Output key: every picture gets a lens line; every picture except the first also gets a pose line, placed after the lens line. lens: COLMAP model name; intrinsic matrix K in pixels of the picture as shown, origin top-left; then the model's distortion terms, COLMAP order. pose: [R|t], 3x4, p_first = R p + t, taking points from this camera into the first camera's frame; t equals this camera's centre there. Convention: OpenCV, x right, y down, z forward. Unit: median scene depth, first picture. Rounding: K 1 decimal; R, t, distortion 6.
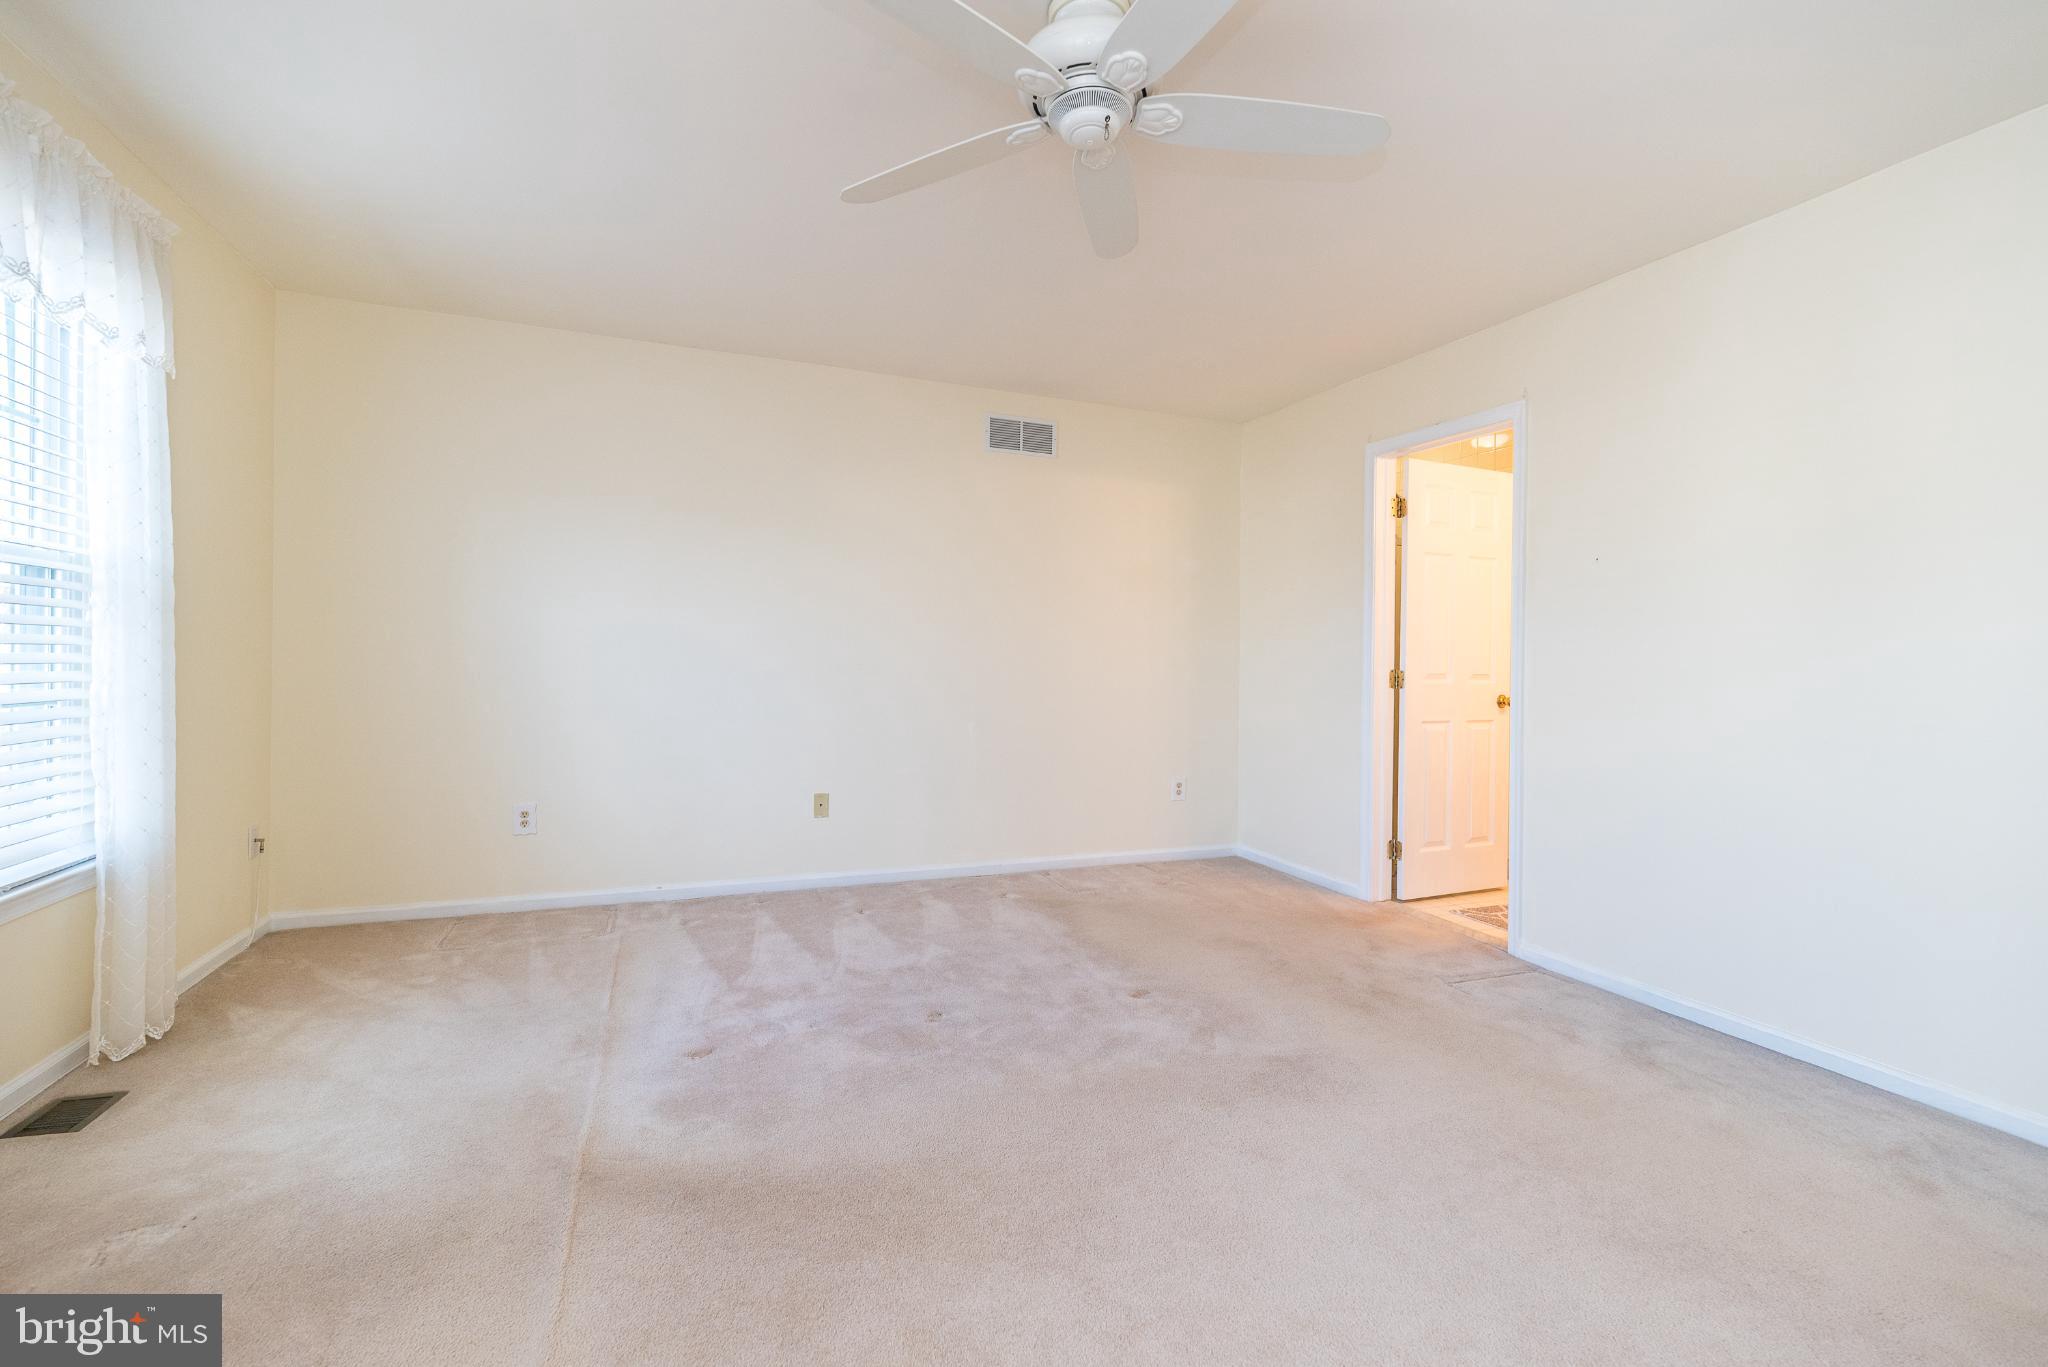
lens RADIAL K [[895.1, 0, 1032.0], [0, 895.1, 680.0], [0, 0, 1]] dist [0.011088, 0.000105]
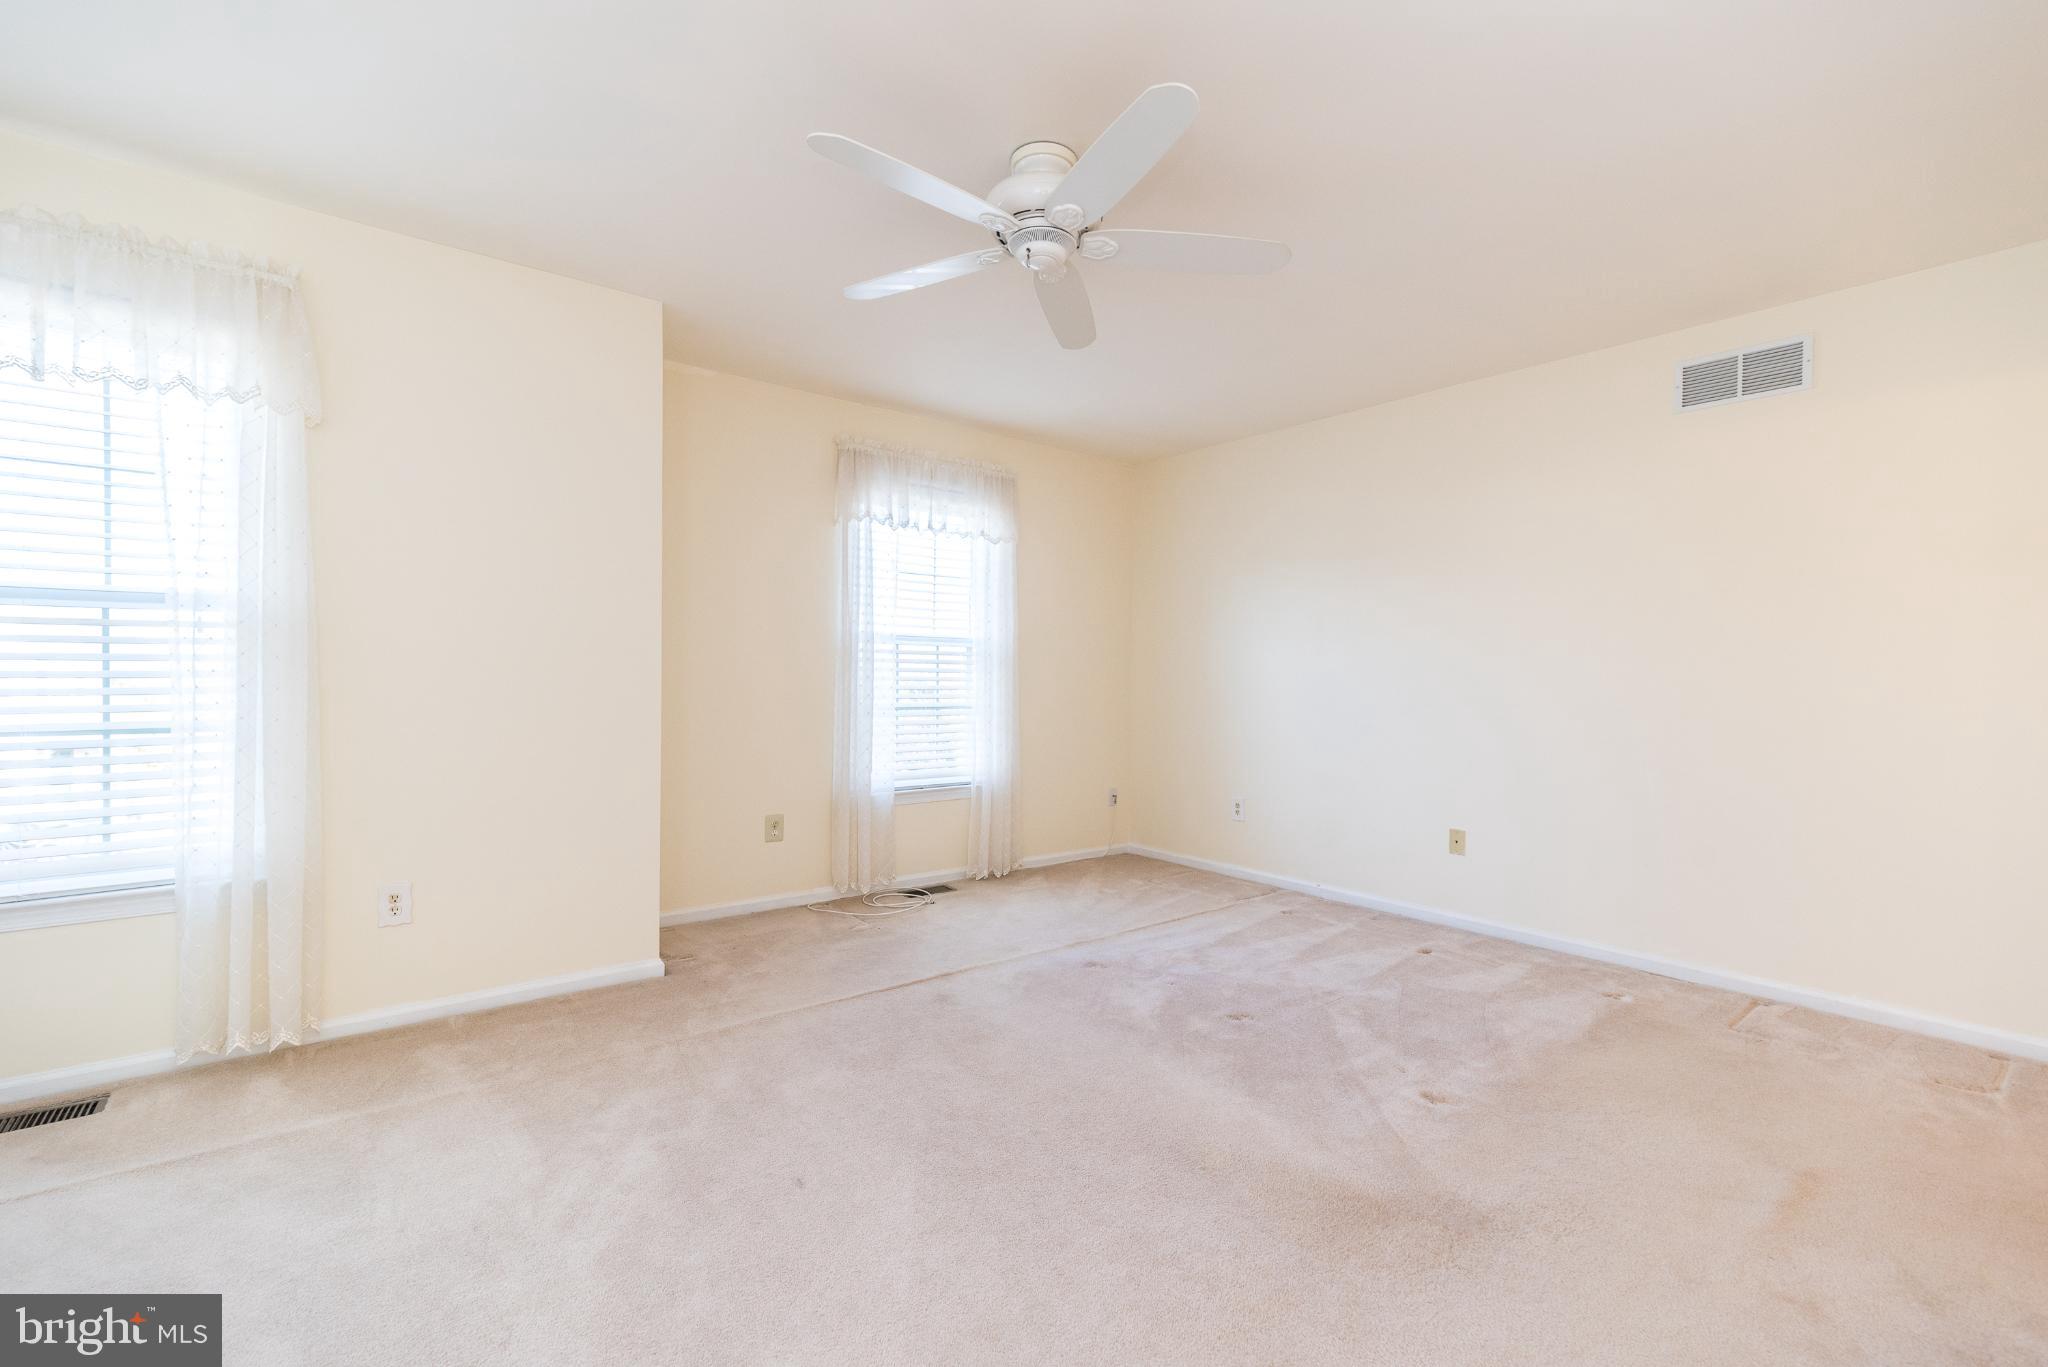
lens RADIAL K [[915.7, 0, 1017.1], [0, 915.7, 668.0], [0, 0, 1]] dist [0.014896, 0.000416]
pose [[0.261876, -0.024408, -0.964793, 0.734247], [-0.022142, 0.999265, -0.031290, -0.005461], [0.964848, 0.029557, 0.261143, 0.350384]]
